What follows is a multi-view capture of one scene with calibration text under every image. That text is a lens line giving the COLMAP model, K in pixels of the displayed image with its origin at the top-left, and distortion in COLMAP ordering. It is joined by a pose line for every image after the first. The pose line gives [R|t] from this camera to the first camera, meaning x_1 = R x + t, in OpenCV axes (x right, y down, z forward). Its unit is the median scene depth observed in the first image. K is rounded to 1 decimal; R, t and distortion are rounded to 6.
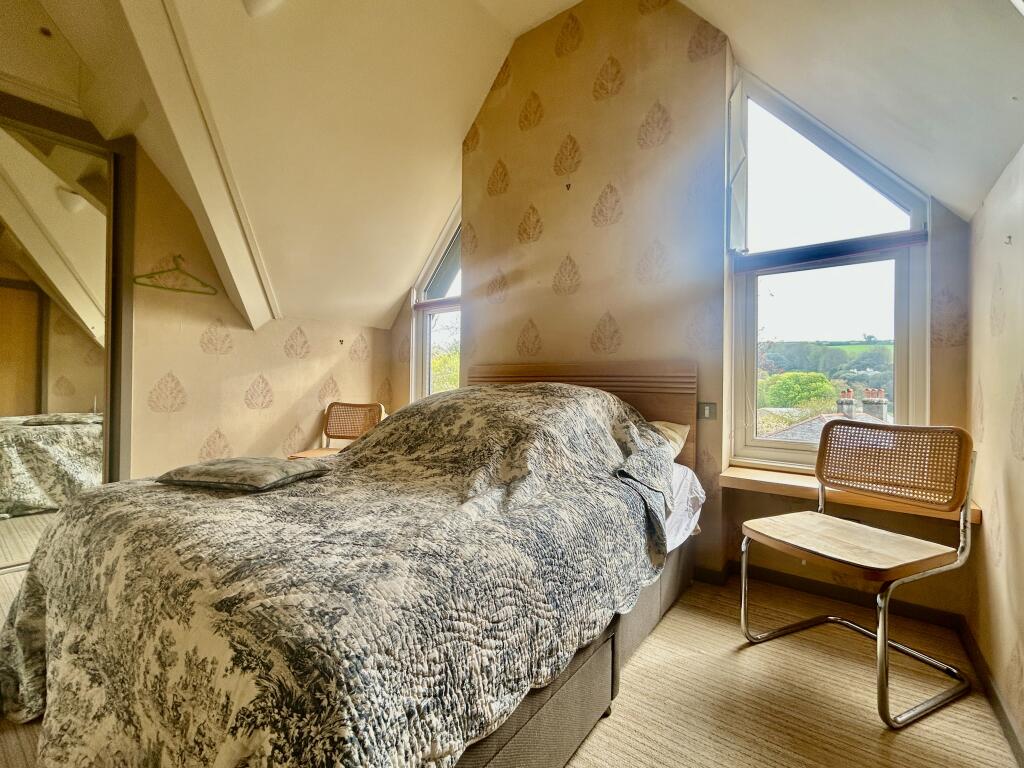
lens RADIAL K [[454.9, 0, 513.1], [0, 454.9, 387.6], [0, 0, 1]] dist [0.000936, 0.000258]
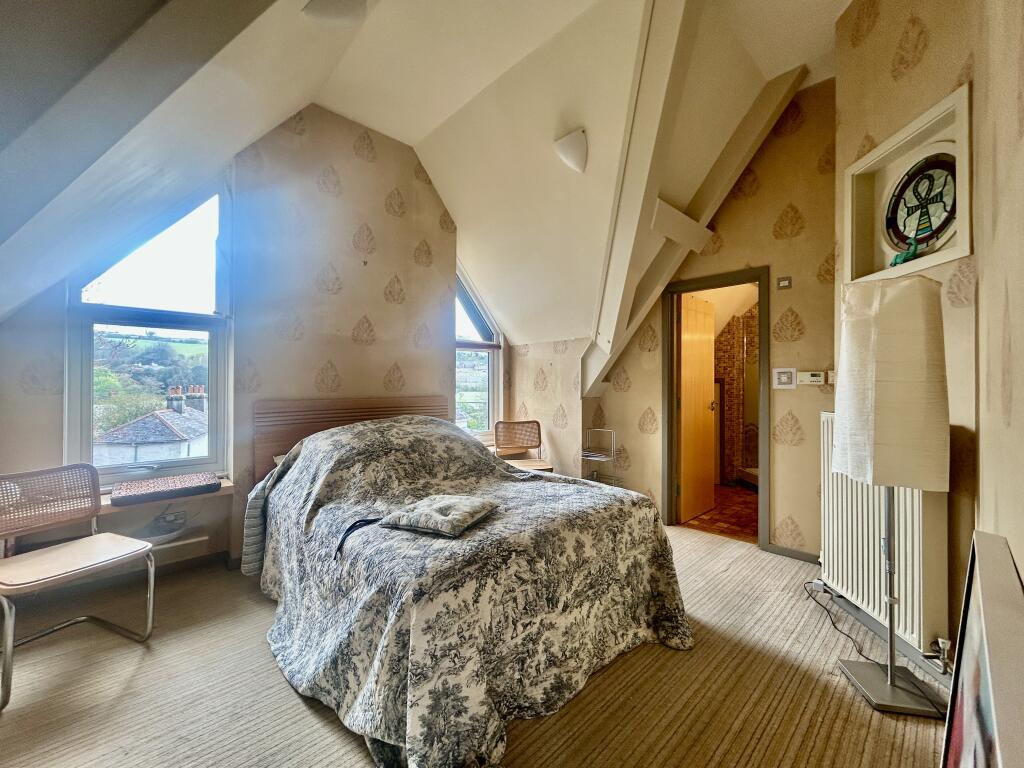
lens RADIAL K [[454.9, 0, 513.1], [0, 454.9, 387.6], [0, 0, 1]] dist [0.000936, 0.000258]
pose [[0.098522, -0.027976, 0.994742, -0.415936], [-0.004675, 0.999581, 0.028575, -0.045028], [-0.995124, -0.007466, 0.098350, 0.164701]]
